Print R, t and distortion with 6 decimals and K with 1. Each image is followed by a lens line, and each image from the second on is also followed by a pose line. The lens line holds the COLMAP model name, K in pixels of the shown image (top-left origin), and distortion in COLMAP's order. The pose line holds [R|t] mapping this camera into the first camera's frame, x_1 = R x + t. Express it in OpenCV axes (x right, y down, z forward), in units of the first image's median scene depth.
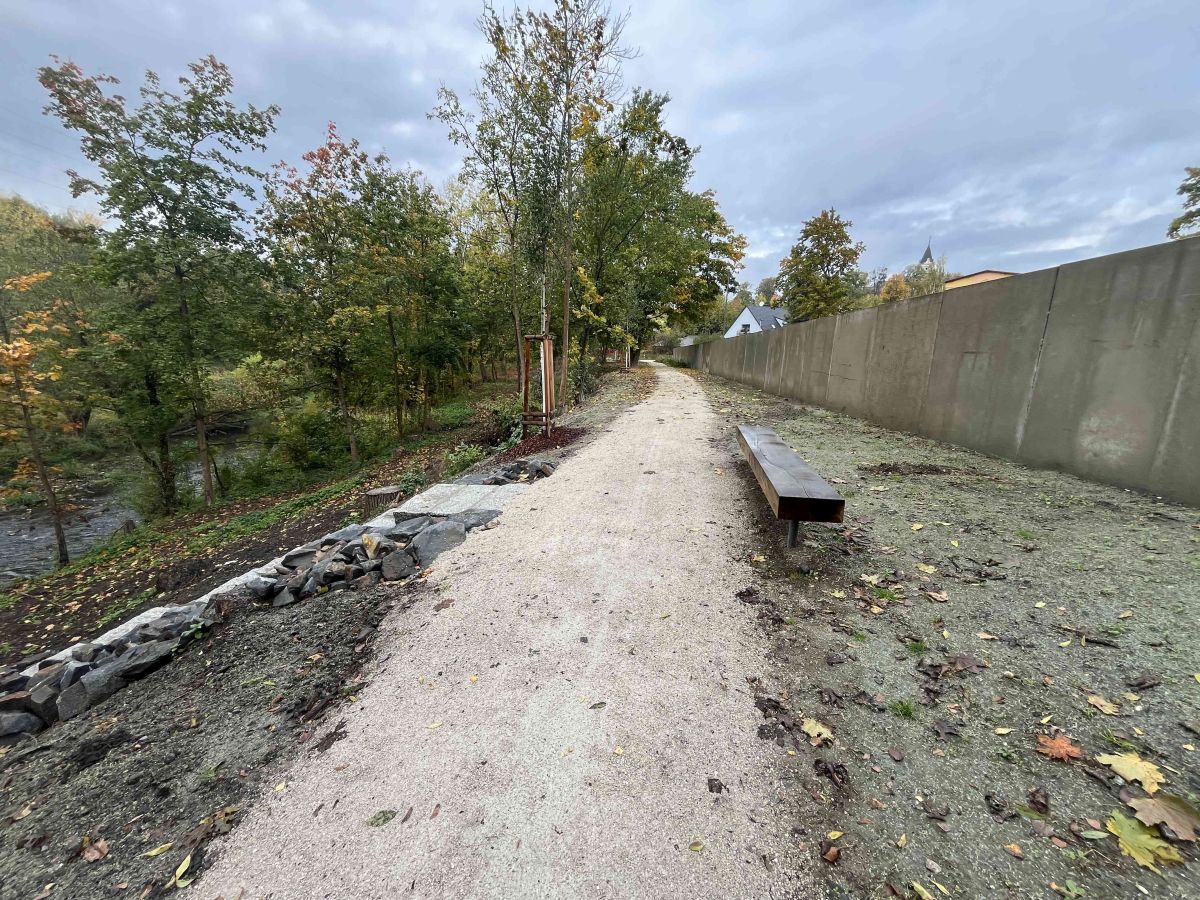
lens RADIAL K [[492.9, 0, 598.5], [0, 492.9, 456.6], [0, 0, 1]] dist [0.000183, -0.000935]
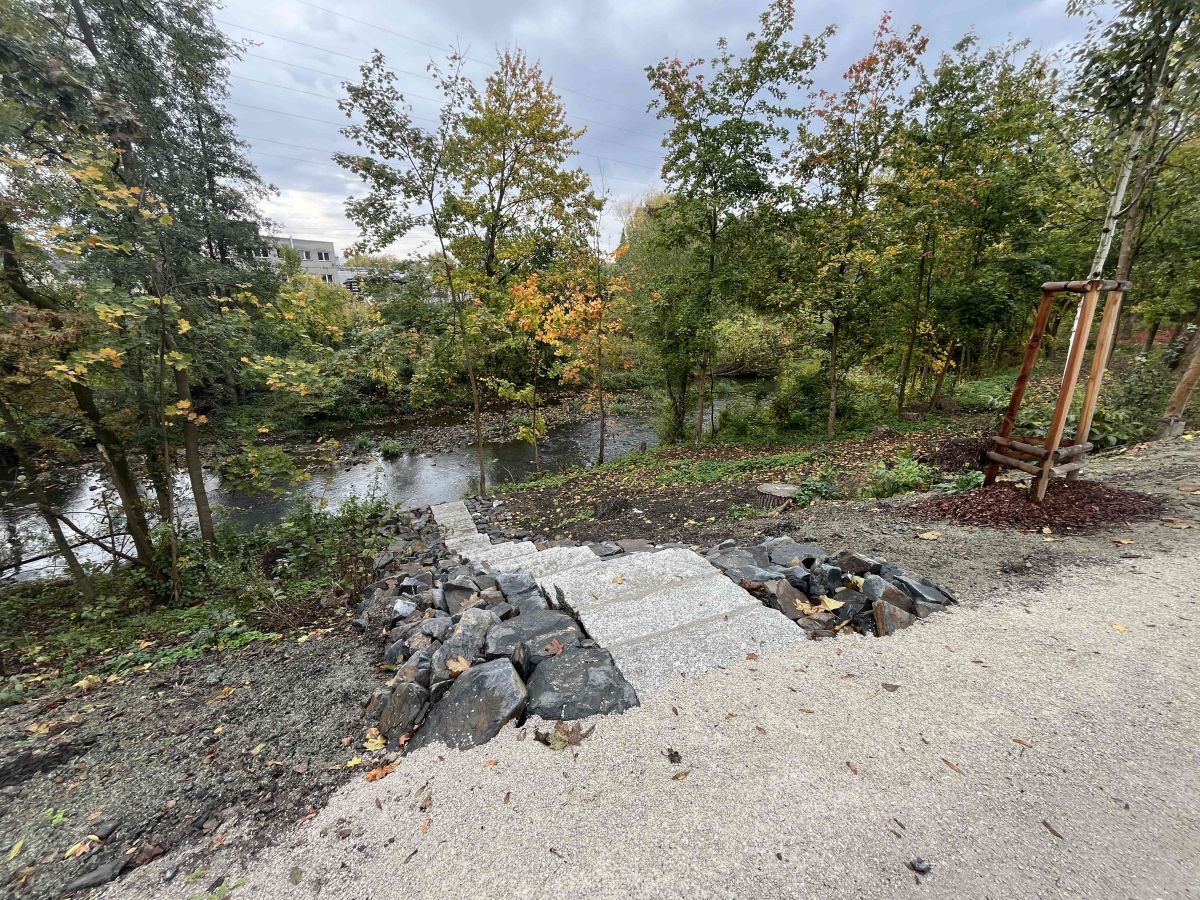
lens RADIAL K [[492.9, 0, 604.2], [0, 492.9, 450.2], [0, 0, 1]] dist [0.000183, -0.000935]
pose [[0.535299, 0.239915, -0.809874, 0.026003], [-0.173897, 0.969576, 0.172286, -0.050384], [0.826568, 0.048610, 0.560733, 0.201735]]
